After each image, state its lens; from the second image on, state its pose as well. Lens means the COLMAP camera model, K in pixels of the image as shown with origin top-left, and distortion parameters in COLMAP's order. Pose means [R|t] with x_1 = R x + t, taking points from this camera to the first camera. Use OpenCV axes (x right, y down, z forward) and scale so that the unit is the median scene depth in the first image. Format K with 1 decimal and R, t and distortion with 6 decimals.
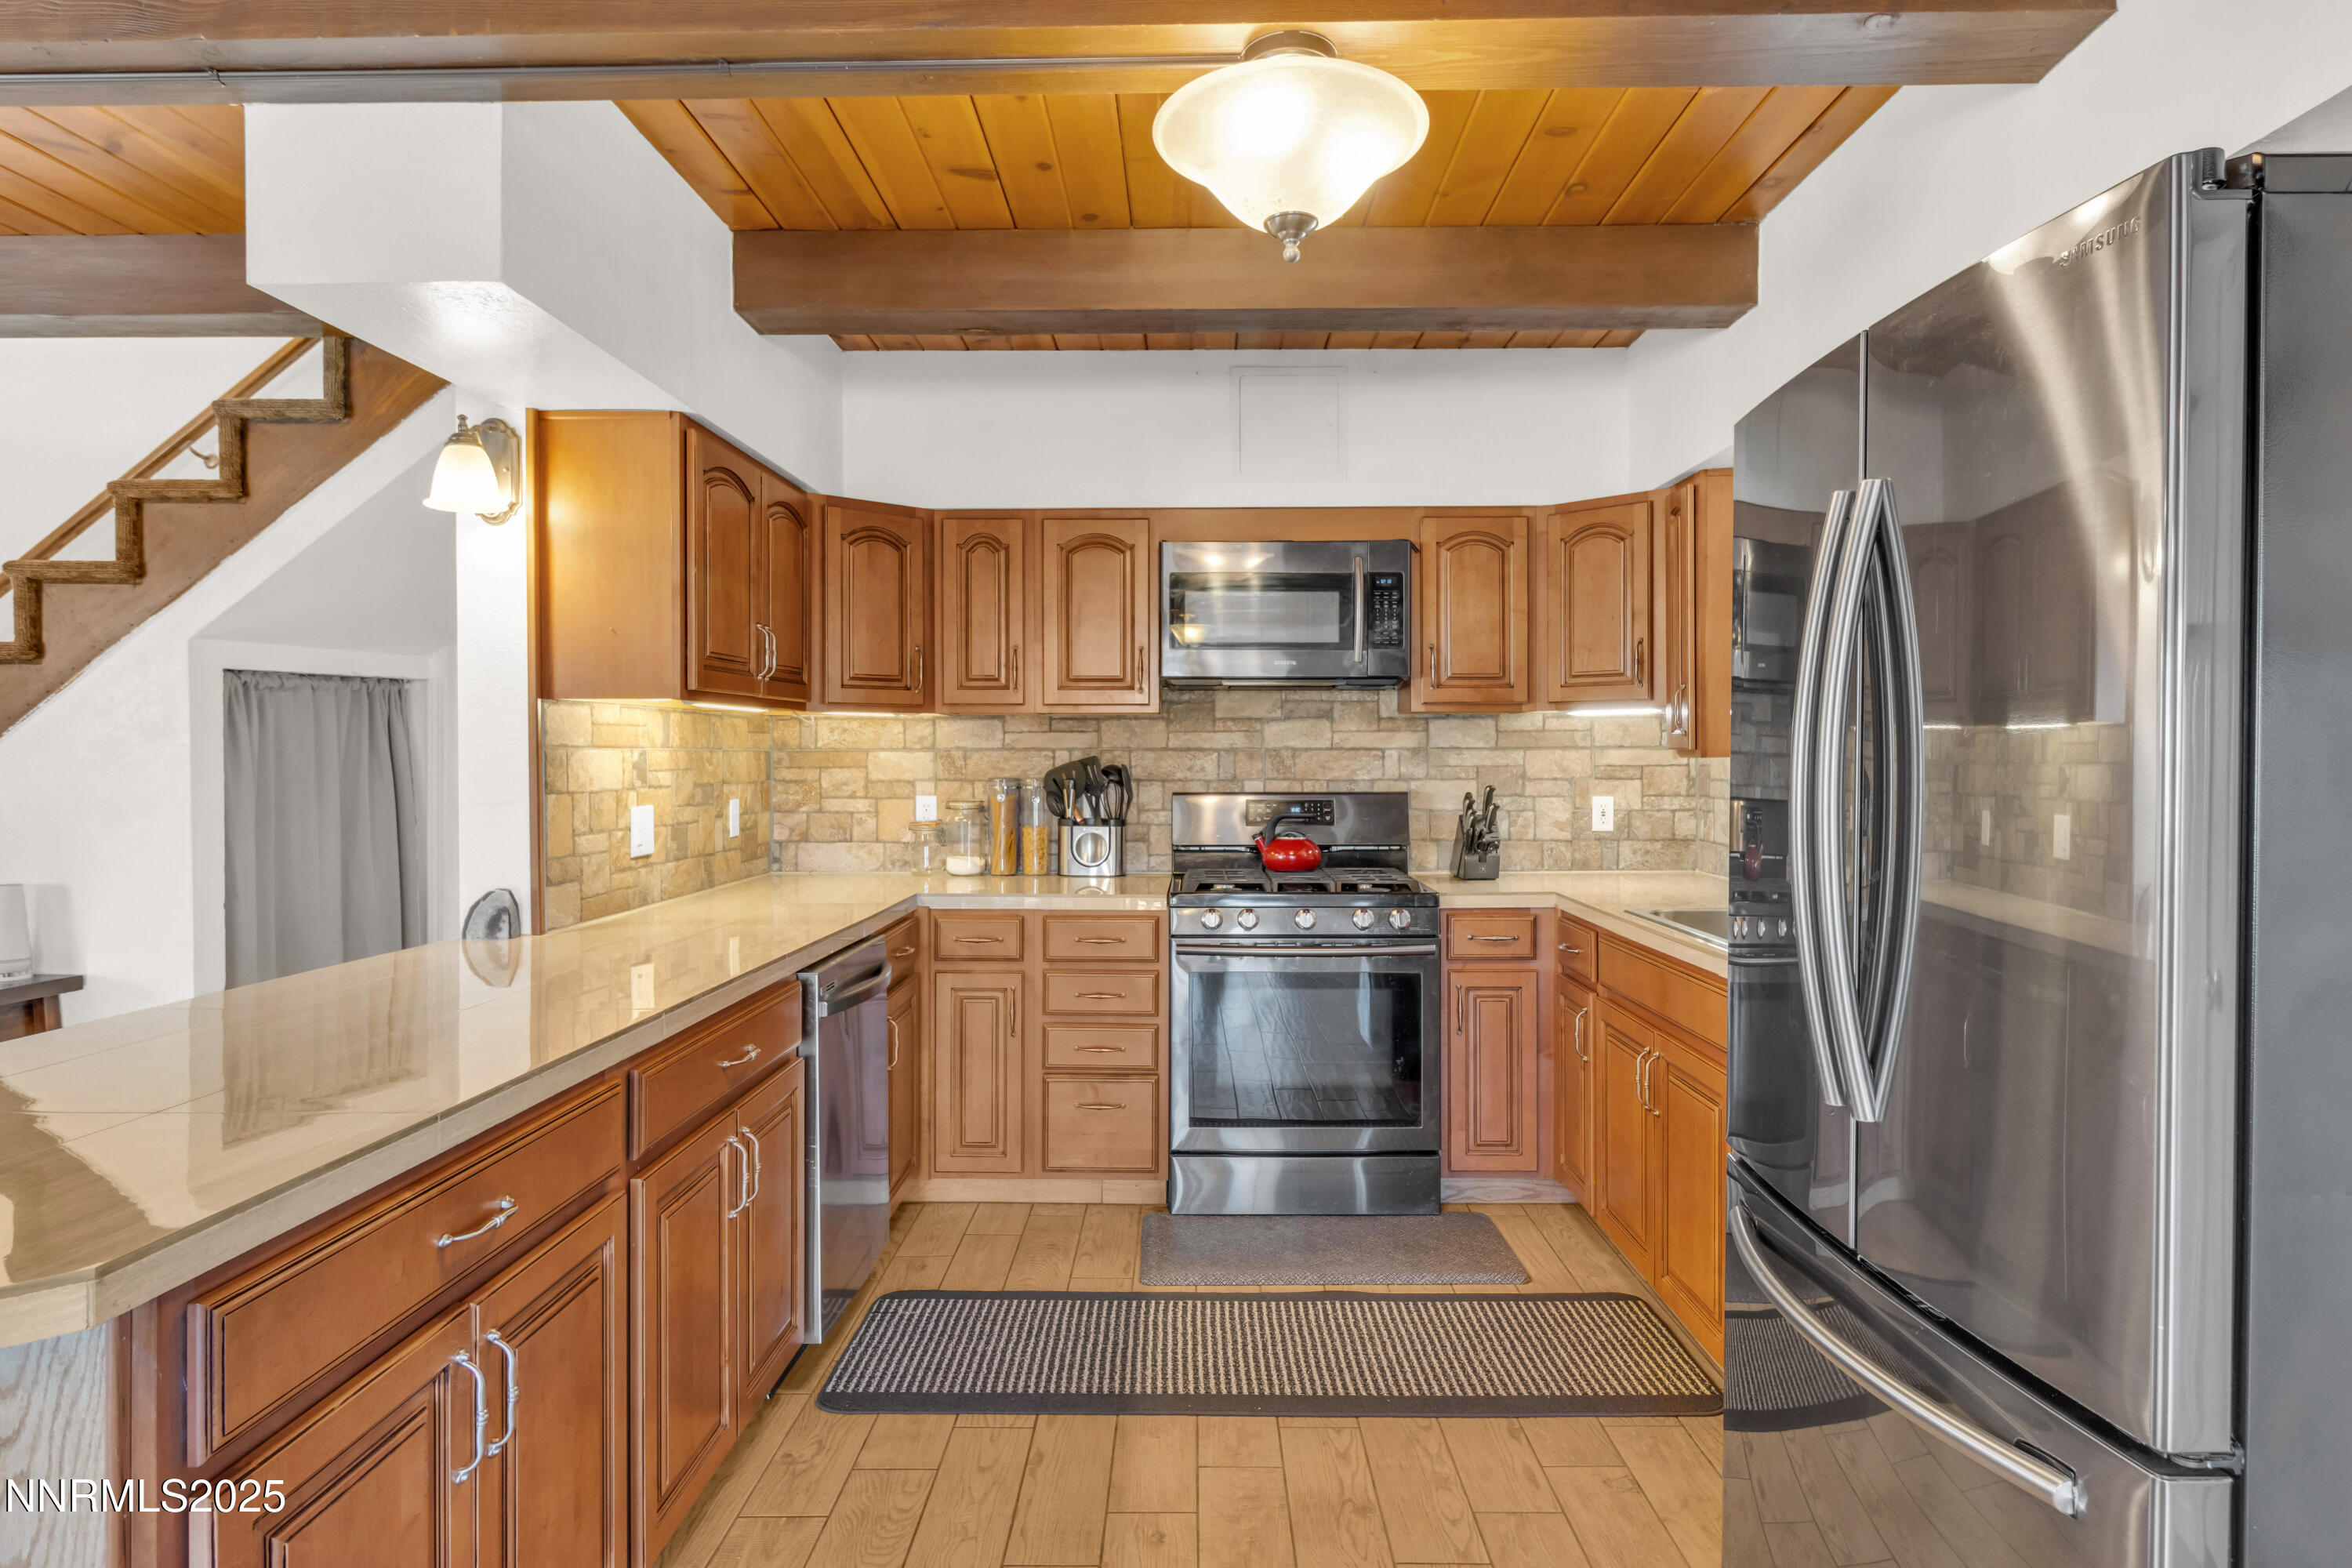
lens RADIAL K [[1357.1, 0, 1191.0], [0, 1357.1, 763.0], [0, 0, 1]] dist [0.005703, -0.001909]
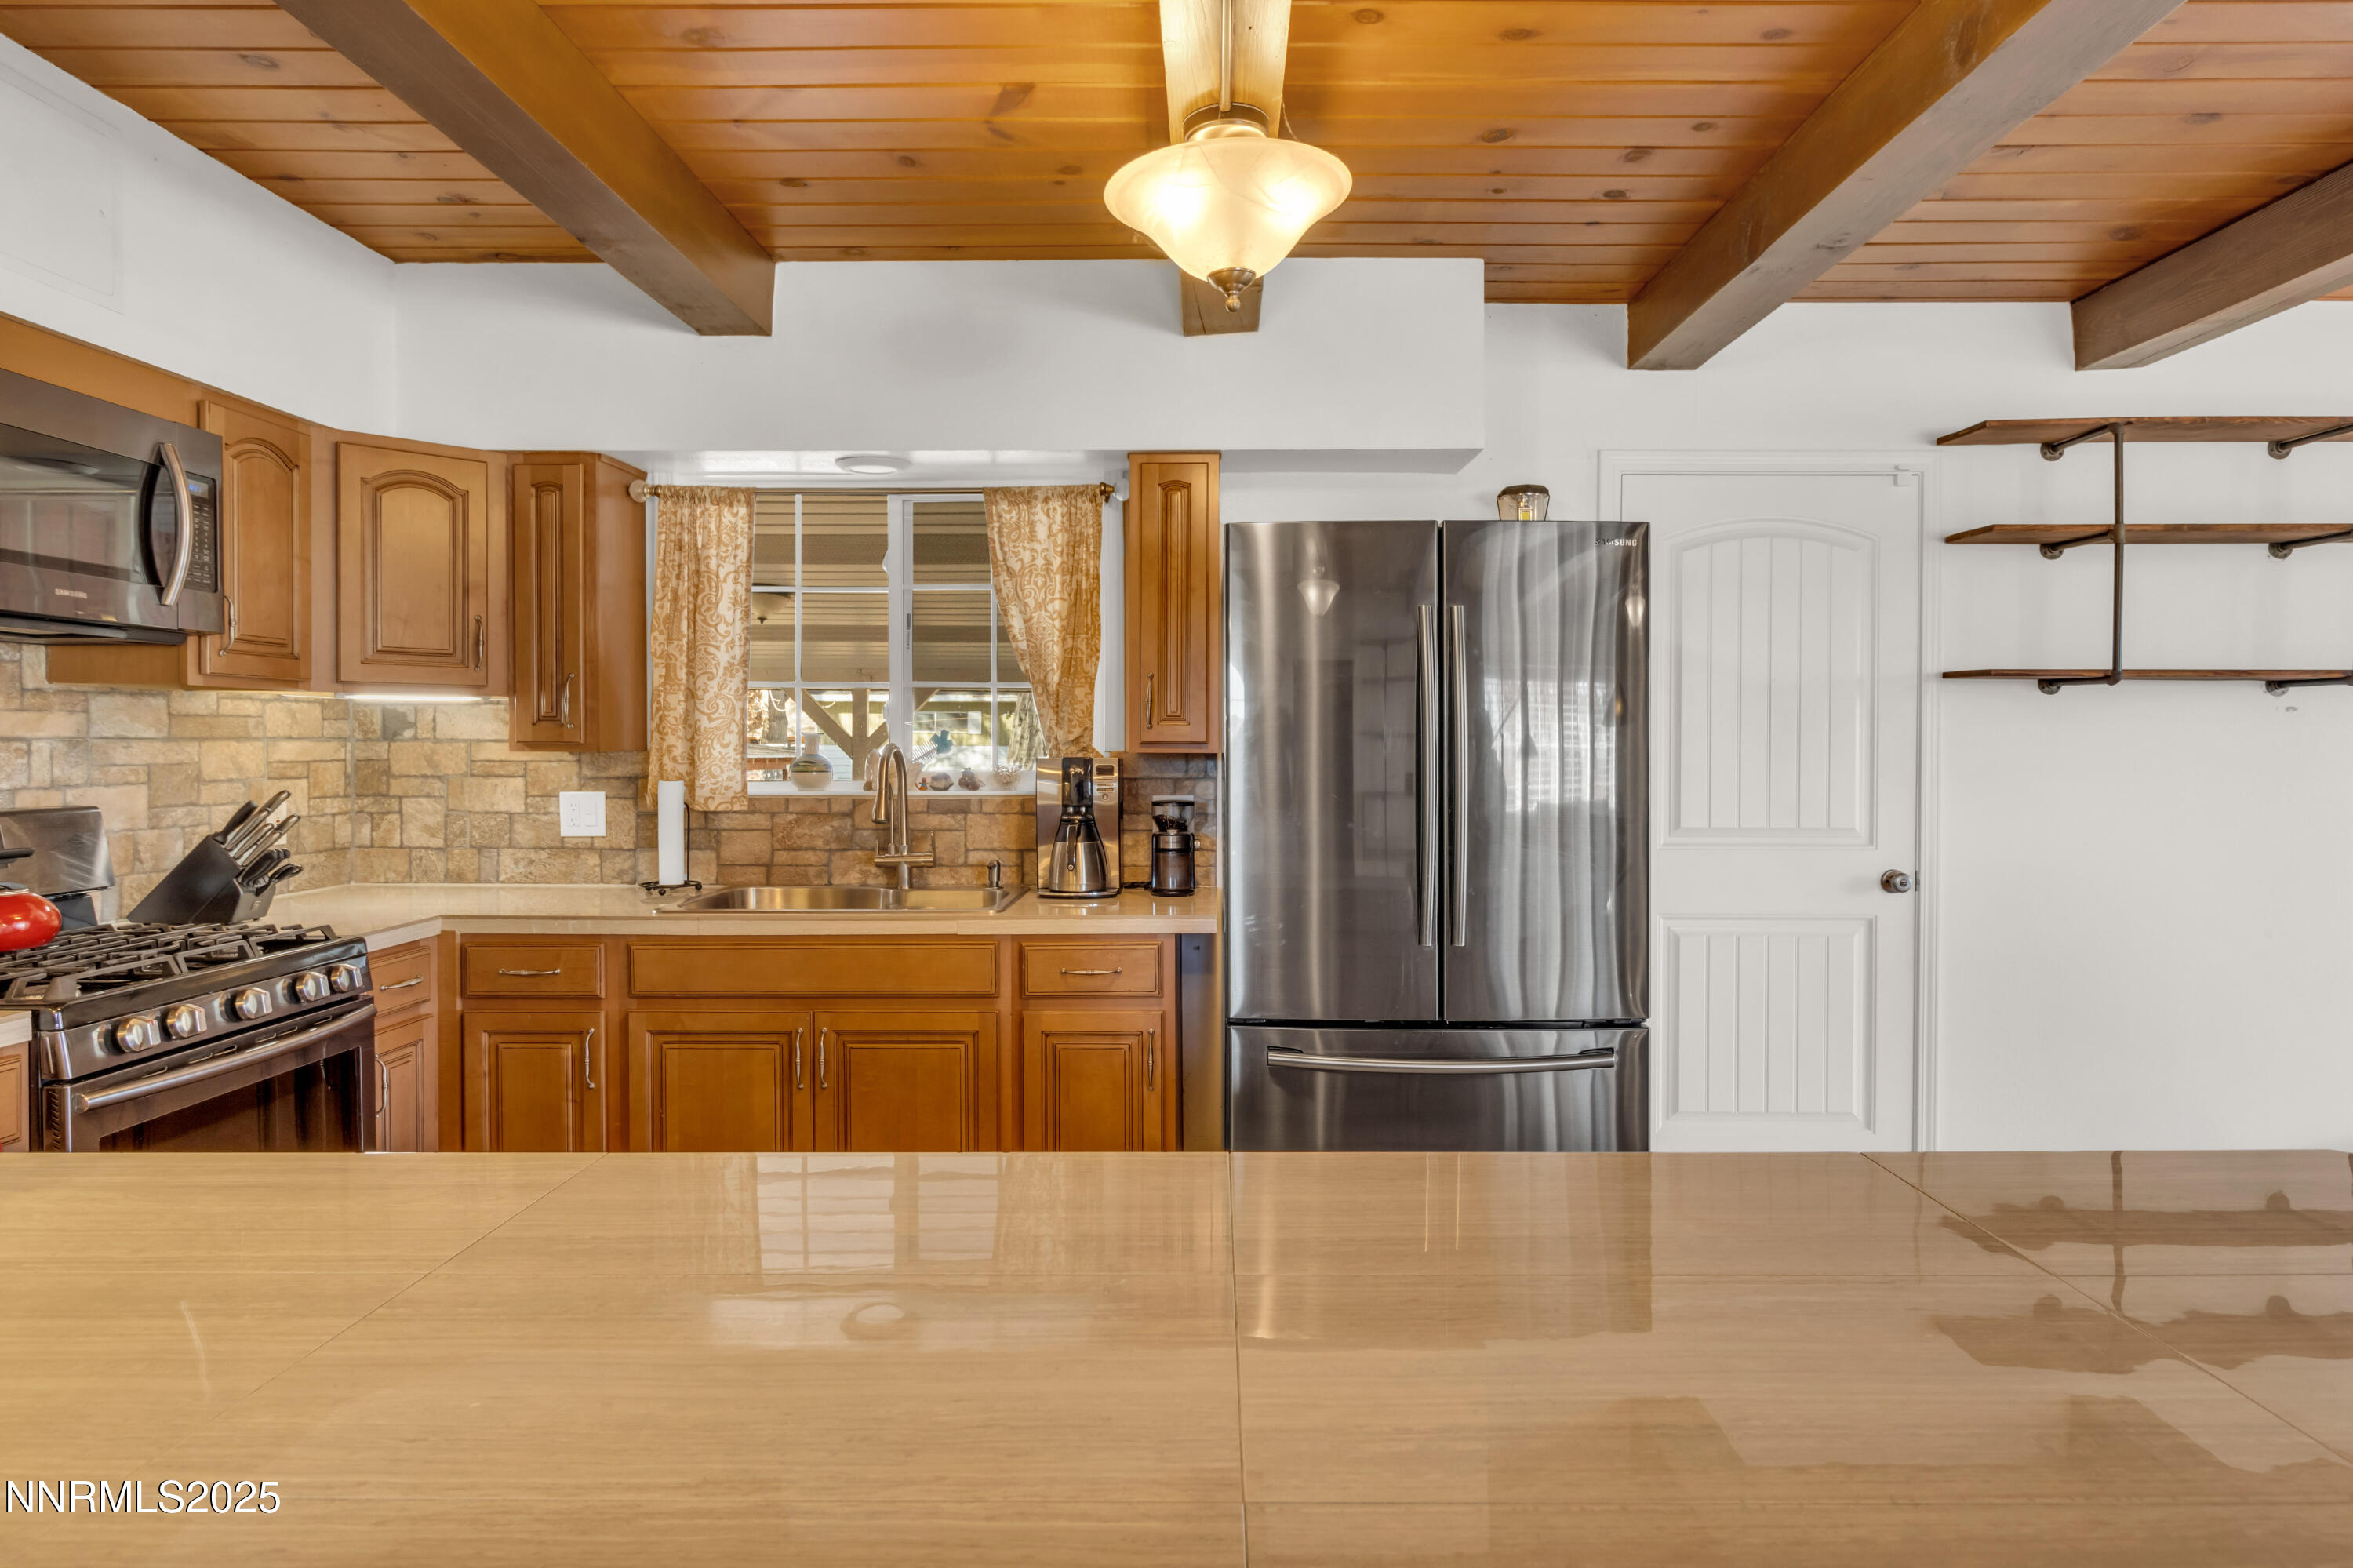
lens RADIAL K [[1357.8, 0, 1190.7], [0, 1357.8, 769.2], [0, 0, 1]] dist [0.005703, -0.001909]
pose [[0.009947, -0.017325, 0.999800, -0.523201], [0.002257, 0.999848, 0.017303, -0.006814], [-0.999948, 0.002085, 0.009985, 0.507752]]
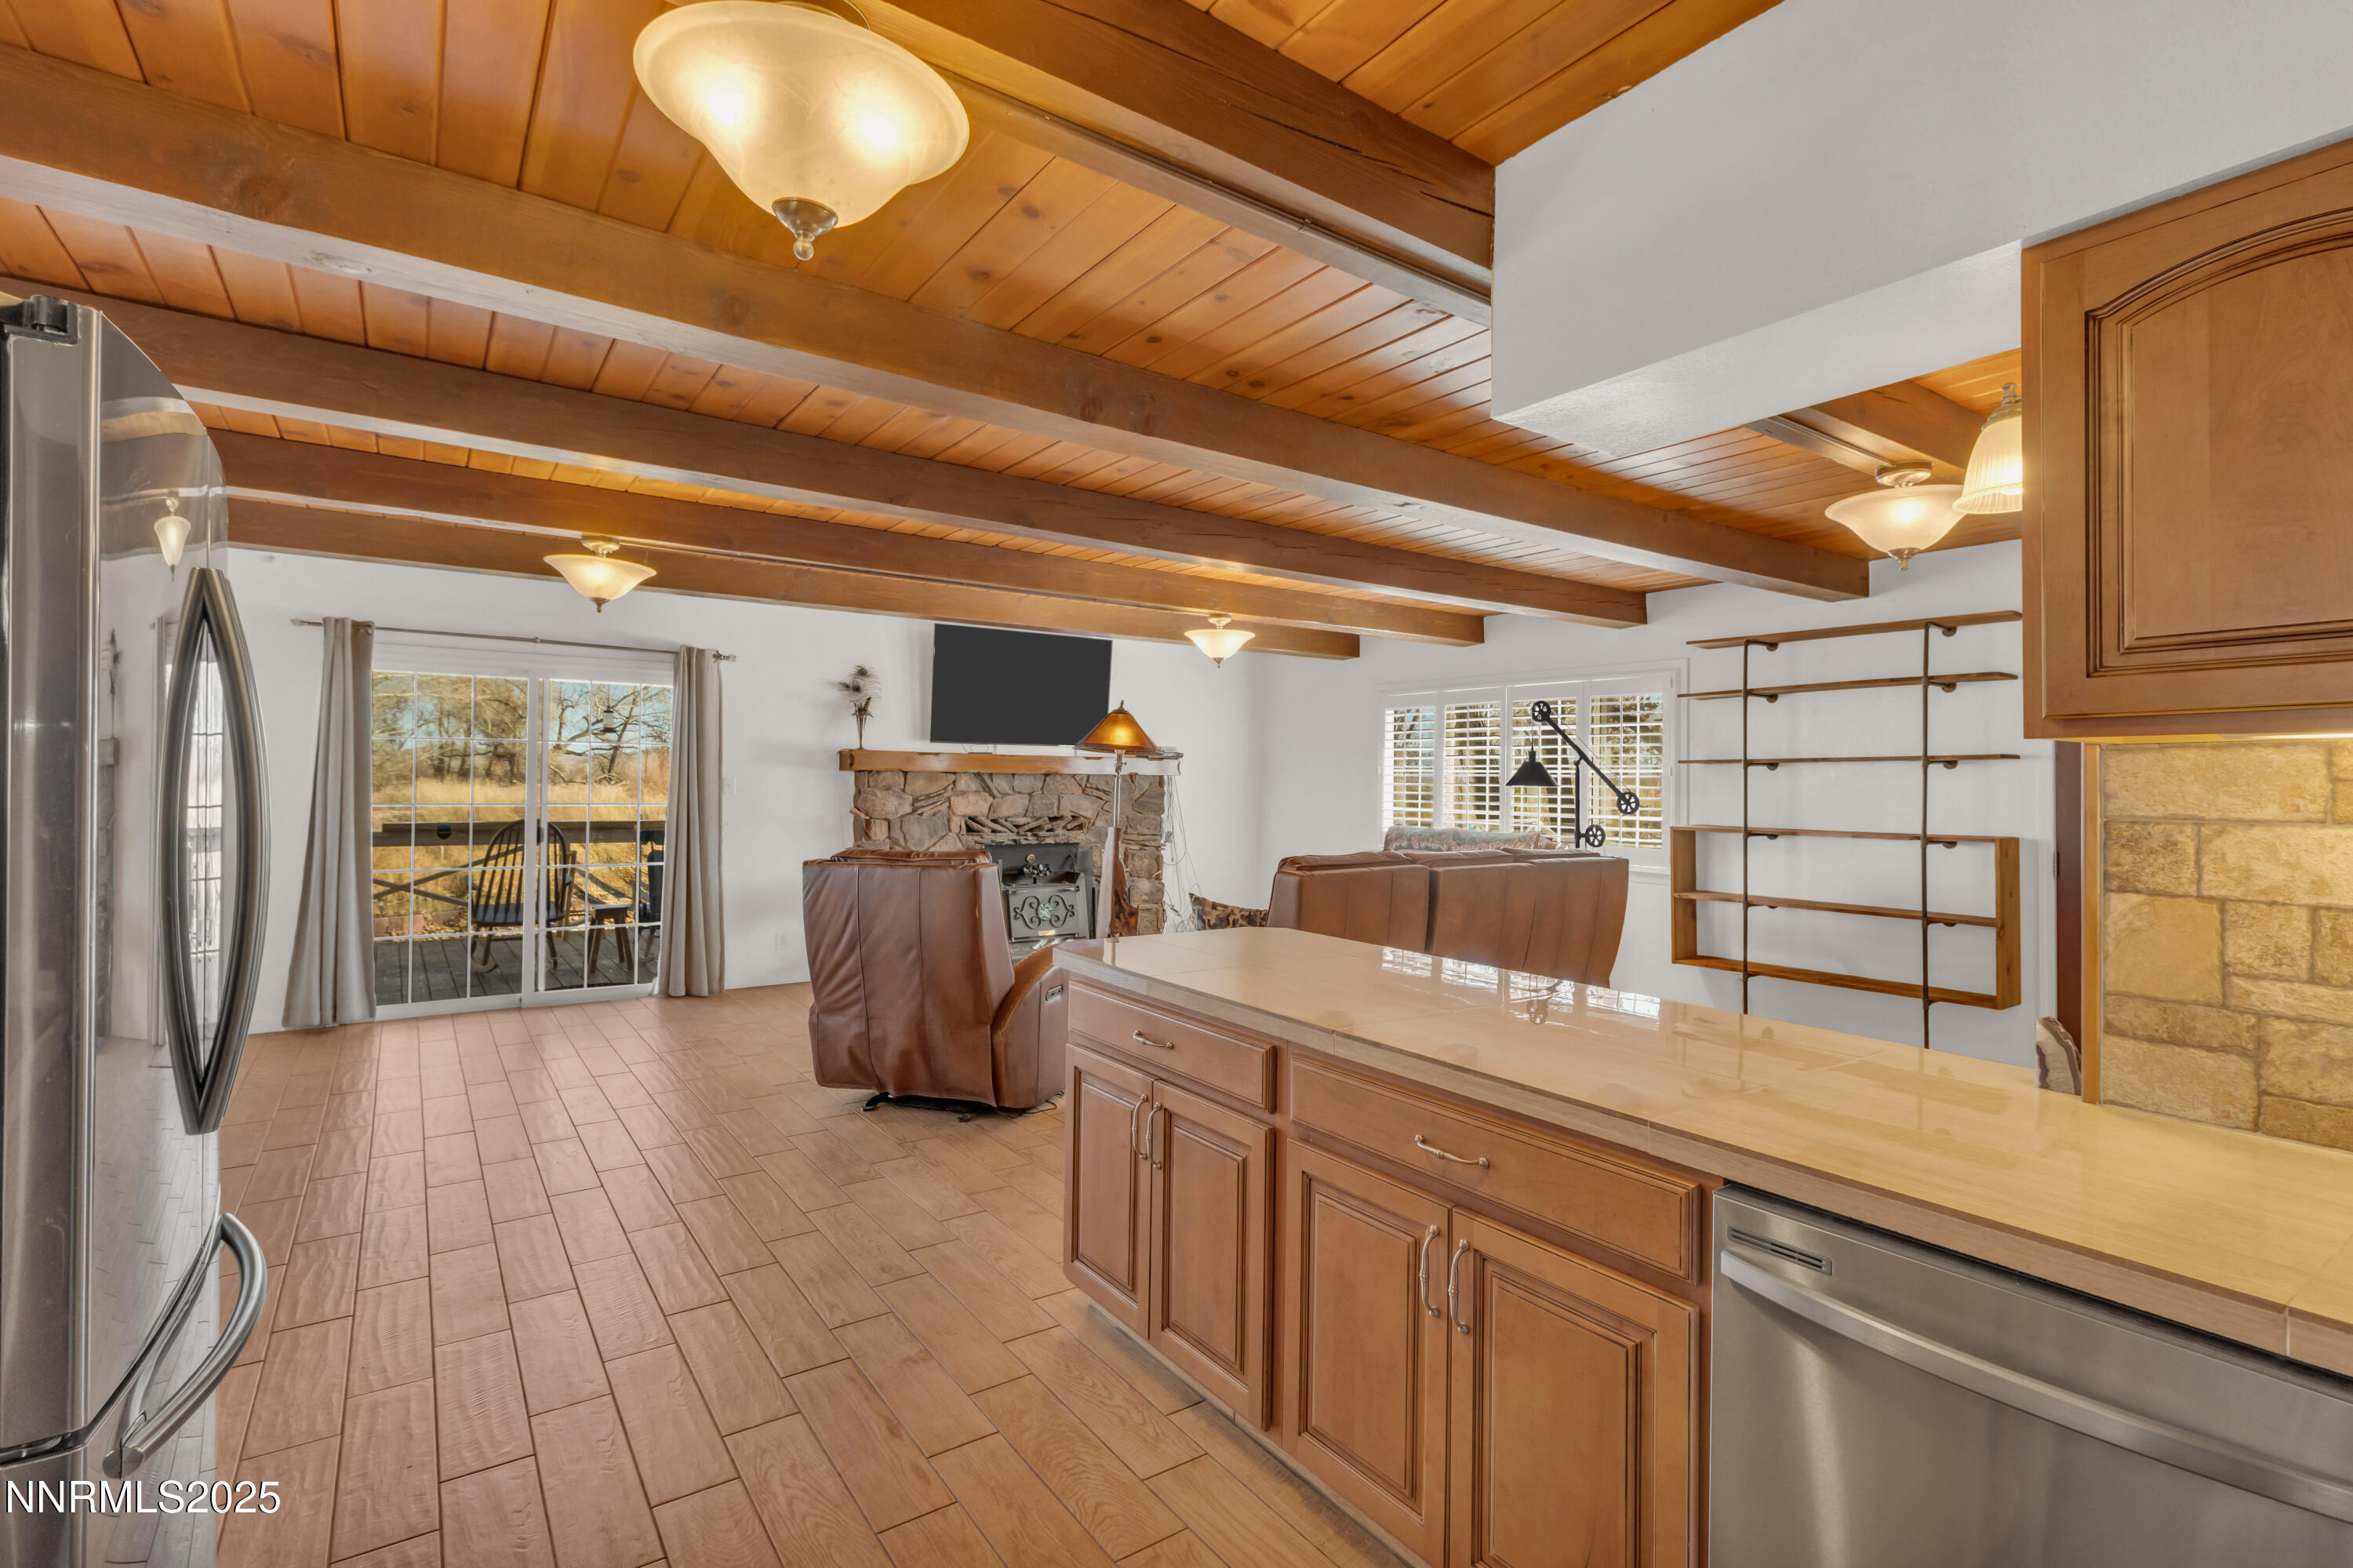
lens RADIAL K [[1098.4, 0, 1186.7], [0, 1098.4, 769.7], [0, 0, 1]] dist [0.000194, 0.001890]
pose [[-0.815504, -0.017858, -0.578476, 0.138852], [-0.014969, 0.999840, -0.009764, -0.017184], [0.578558, 0.000696, -0.815641, 0.859755]]
